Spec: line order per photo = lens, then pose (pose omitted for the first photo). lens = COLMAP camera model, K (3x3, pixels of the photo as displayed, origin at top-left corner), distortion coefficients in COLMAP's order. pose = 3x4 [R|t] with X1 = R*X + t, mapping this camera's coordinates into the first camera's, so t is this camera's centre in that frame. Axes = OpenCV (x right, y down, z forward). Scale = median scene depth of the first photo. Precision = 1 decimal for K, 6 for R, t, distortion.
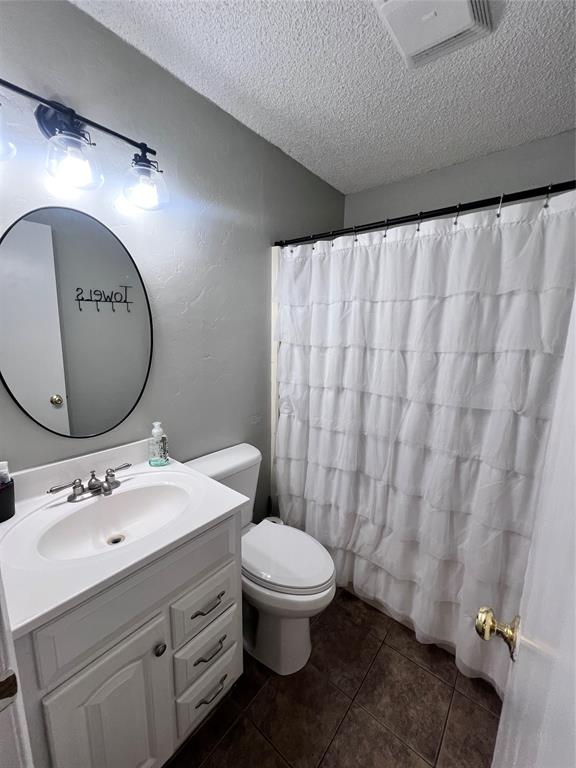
lens RADIAL K [[306.6, 0, 288.2], [0, 306.6, 383.6], [0, 0, 1]] dist [-0.000866, 0.000214]
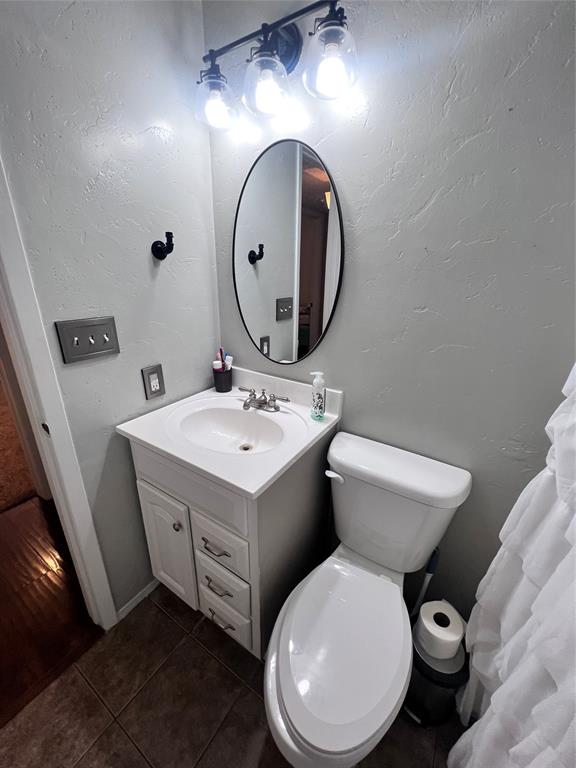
lens RADIAL K [[306.6, 0, 288.5], [0, 306.6, 383.5], [0, 0, 1]] dist [-0.000866, 0.000214]
pose [[0.124137, 0.315342, -0.940824, 0.507822], [-0.195048, 0.937414, 0.288463, -0.101800], [0.972906, 0.147697, 0.177874, 0.918911]]
